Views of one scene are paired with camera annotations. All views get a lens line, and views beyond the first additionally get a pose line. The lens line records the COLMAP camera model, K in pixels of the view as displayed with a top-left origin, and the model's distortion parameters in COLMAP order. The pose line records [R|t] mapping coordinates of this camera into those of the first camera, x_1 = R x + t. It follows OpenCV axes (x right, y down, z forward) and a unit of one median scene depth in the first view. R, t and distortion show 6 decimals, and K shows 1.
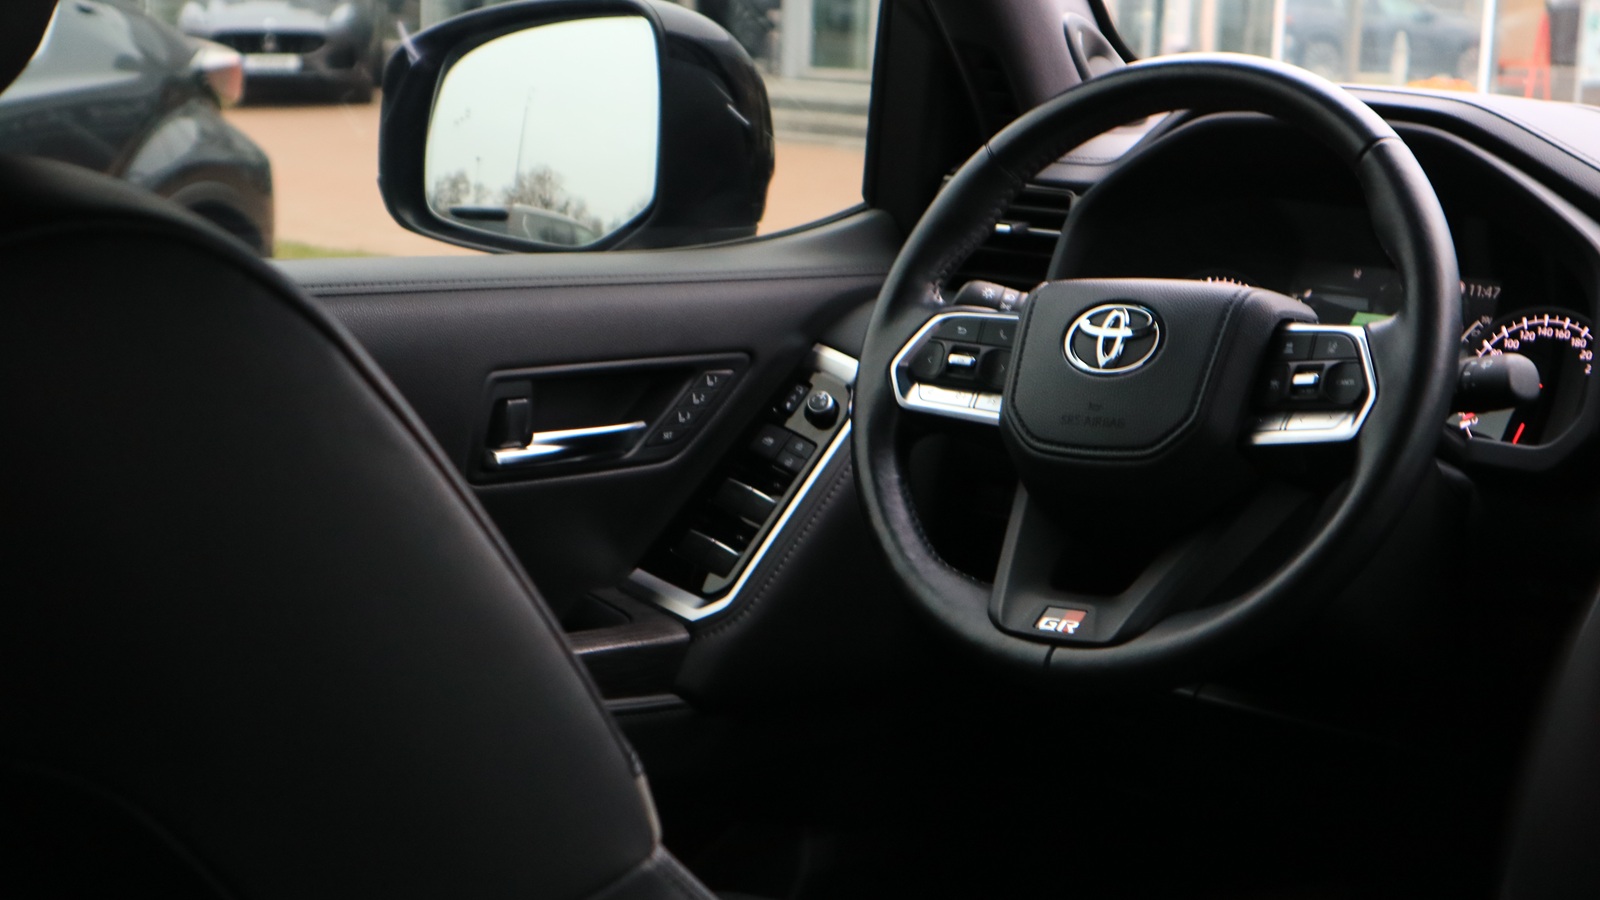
lens RADIAL K [[2792.4, 0, 800.0], [0, 2792.4, 450.0], [0, 0, 1]] dist [0.940861, -5.219672]
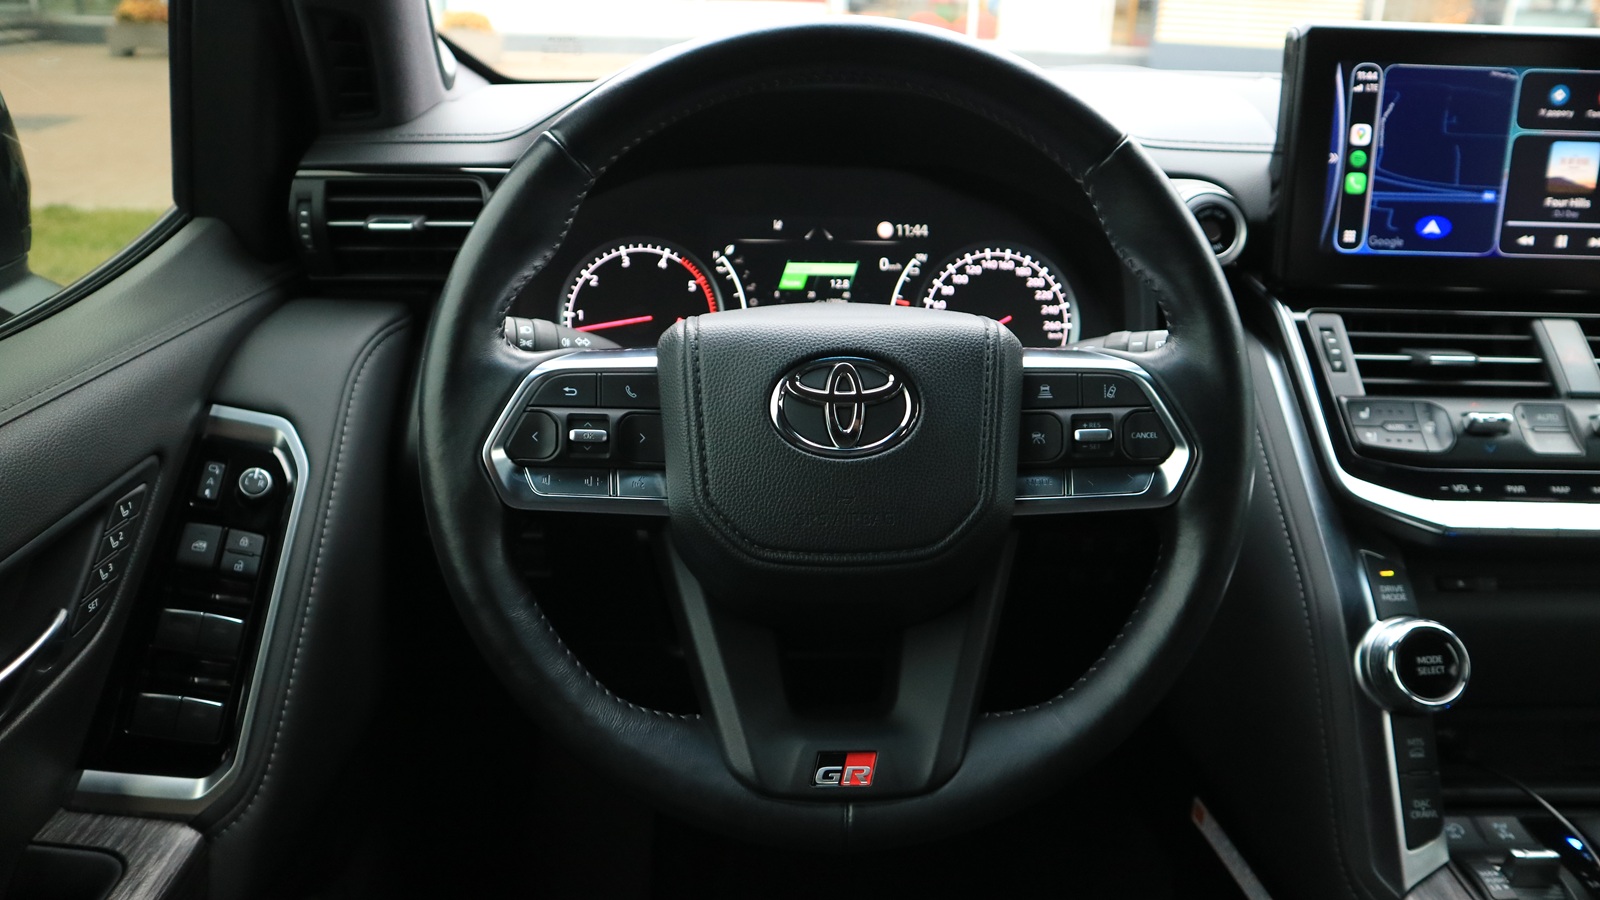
lens RADIAL K [[1305.7, 0, 800.0], [0, 1305.7, 450.0], [0, 0, 1]] dist [-0.094883, 0.009683]
pose [[0.746561, -0.289313, 0.599120, -0.104535], [0.132808, 0.947184, 0.291899, -0.125284], [-0.651927, -0.138353, 0.745554, 0.674200]]
